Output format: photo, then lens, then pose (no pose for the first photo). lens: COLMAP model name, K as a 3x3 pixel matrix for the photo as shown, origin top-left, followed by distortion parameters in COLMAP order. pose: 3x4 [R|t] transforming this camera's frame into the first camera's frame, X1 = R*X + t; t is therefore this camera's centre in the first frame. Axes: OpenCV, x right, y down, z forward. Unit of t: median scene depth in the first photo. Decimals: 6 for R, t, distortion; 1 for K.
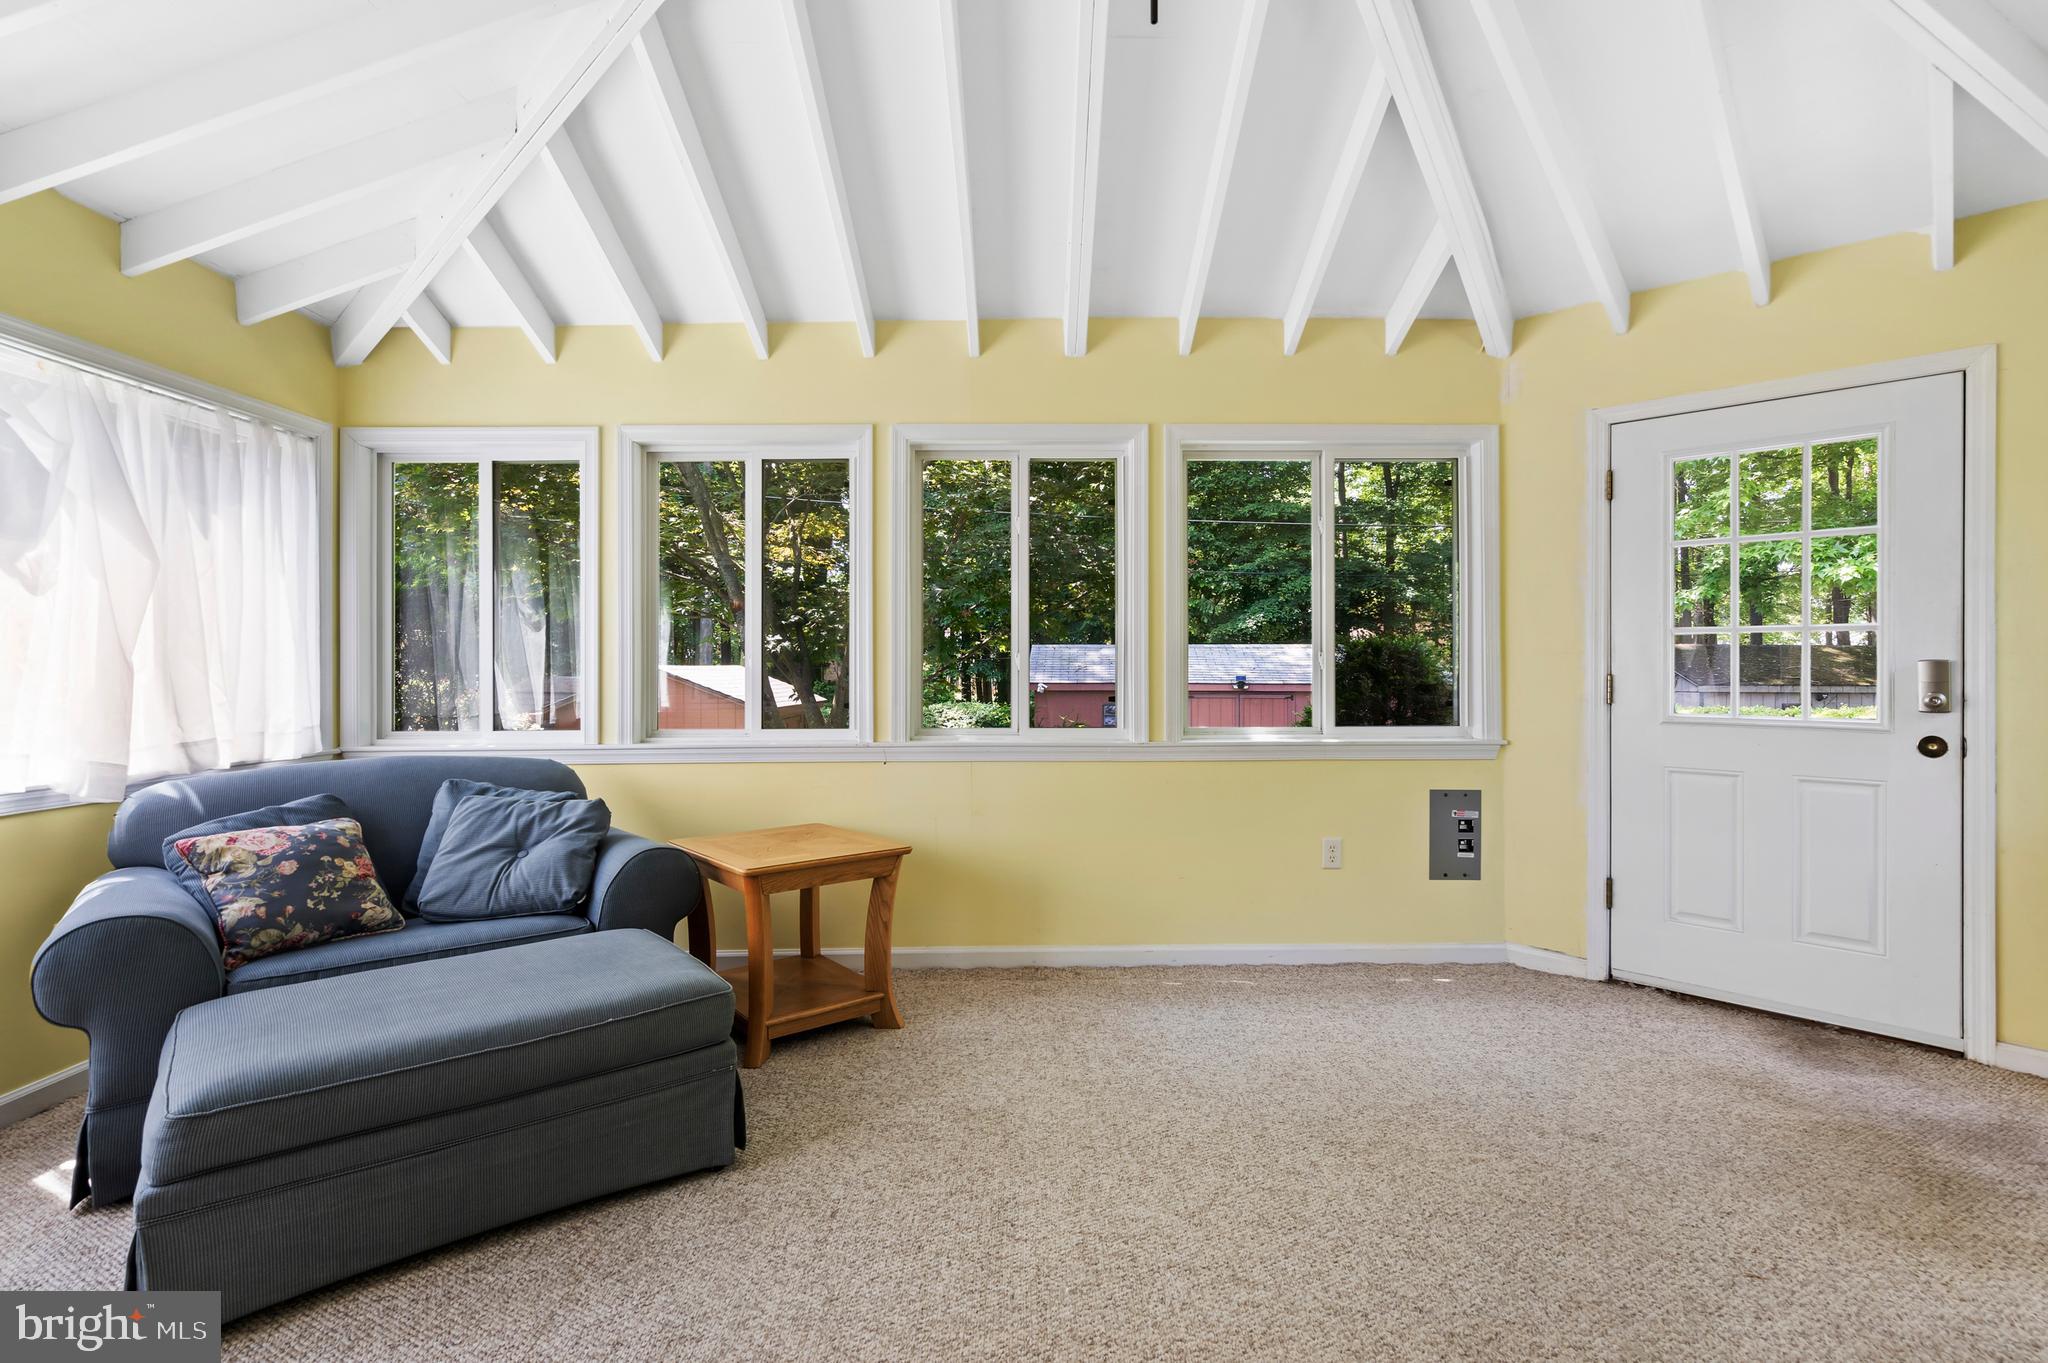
lens RADIAL K [[944.7, 0, 1023.1], [0, 944.7, 679.4], [0, 0, 1]] dist [-0.006854, 0.003559]
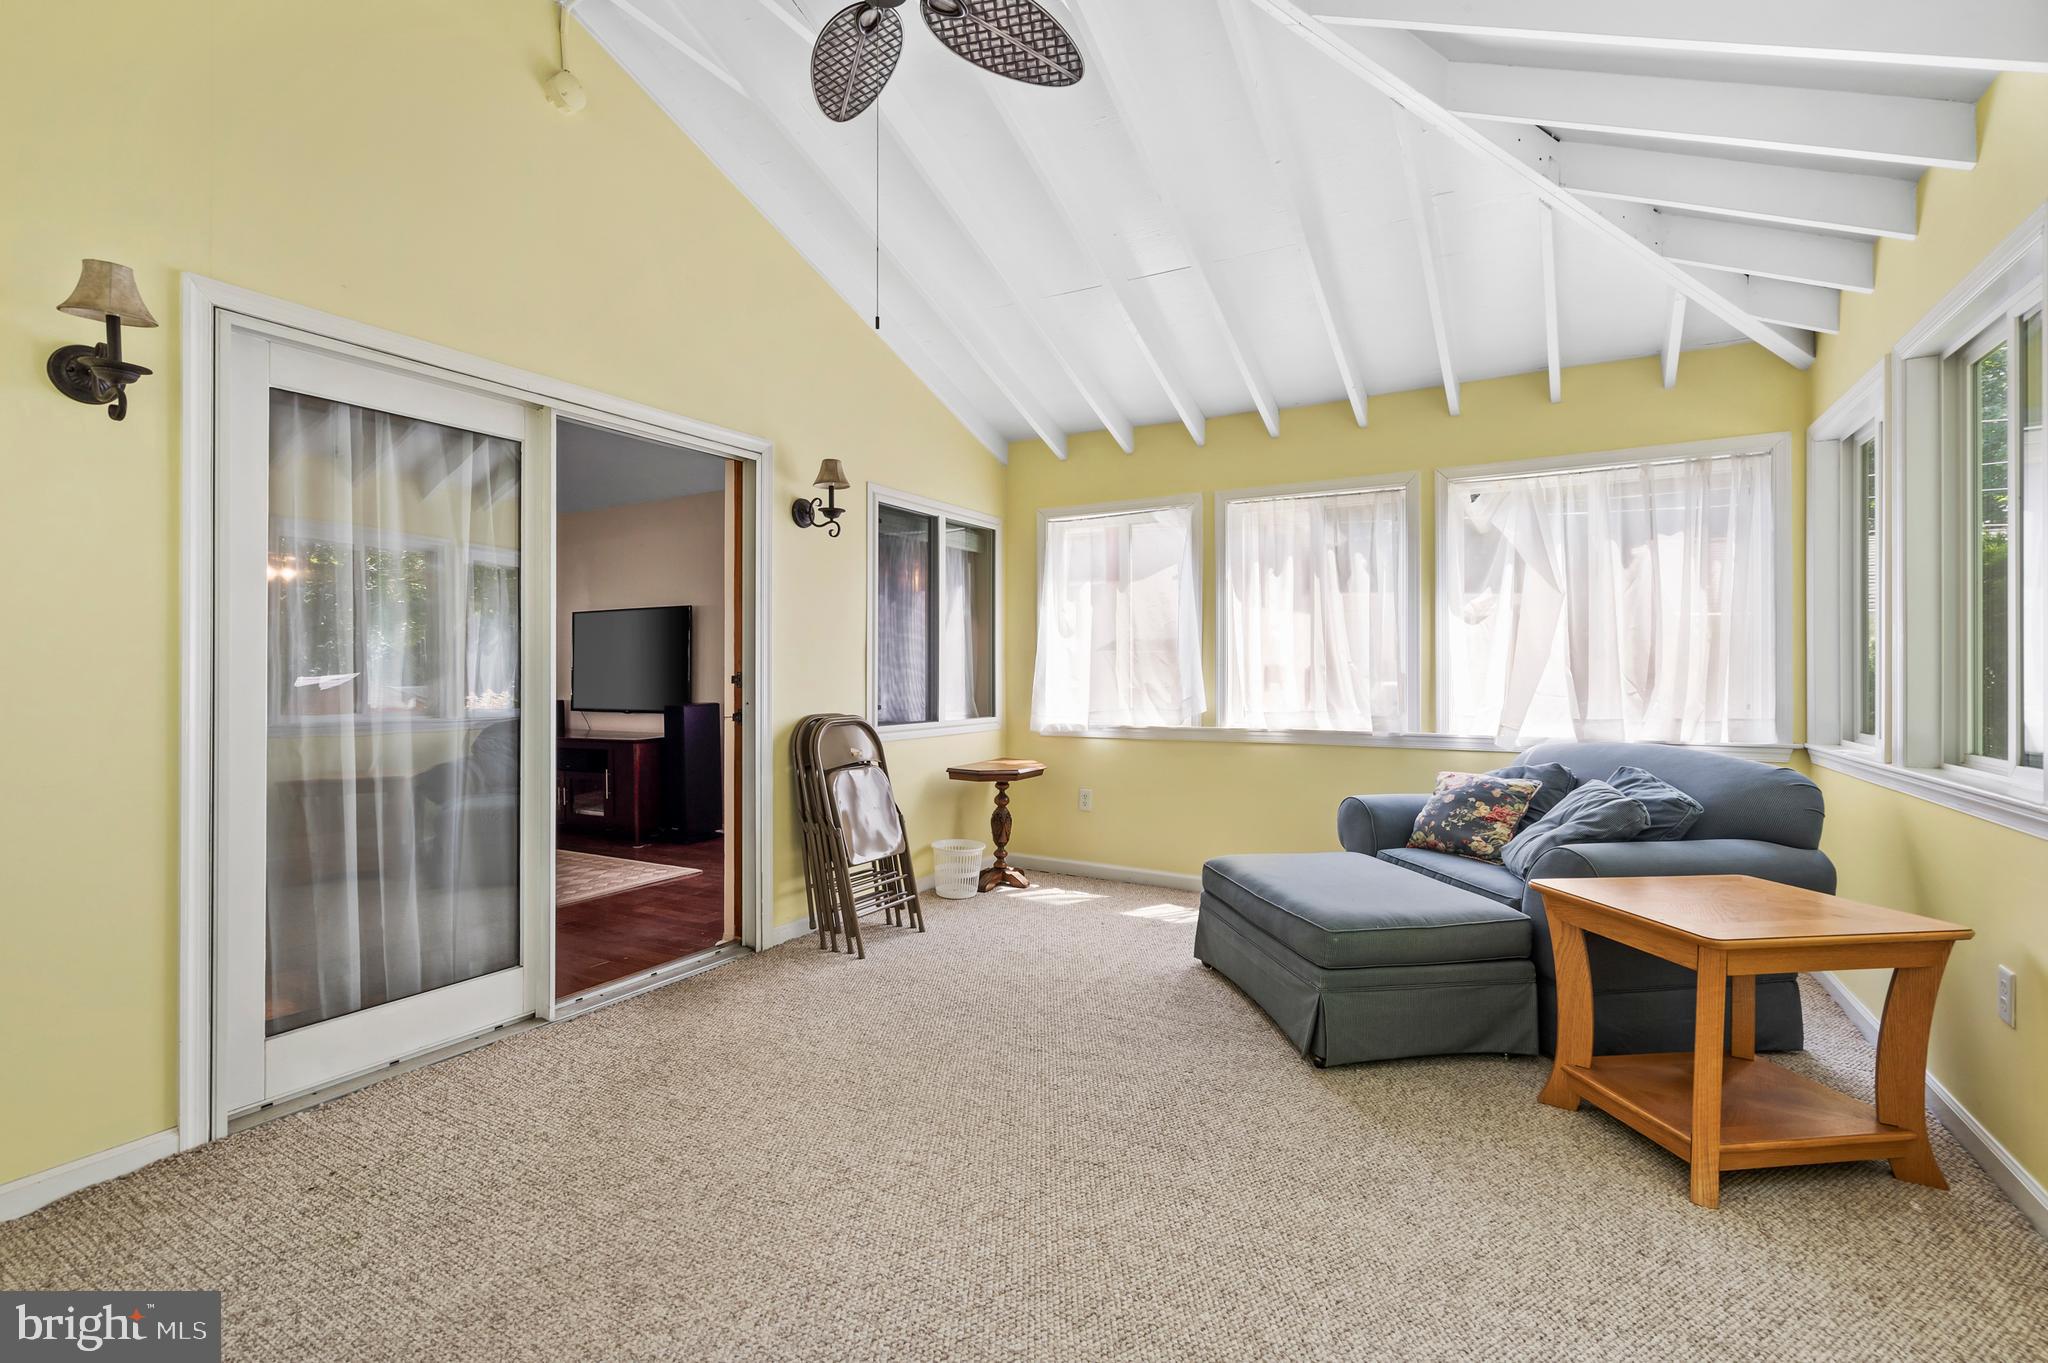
lens RADIAL K [[944.7, 0, 1027.2], [0, 944.7, 670.8], [0, 0, 1]] dist [-0.006854, 0.003559]
pose [[-0.490959, 0.003114, -0.871177, 0.844749], [-0.009137, 0.999920, 0.008724, -0.011201], [0.871135, 0.012243, -0.490891, 1.125817]]
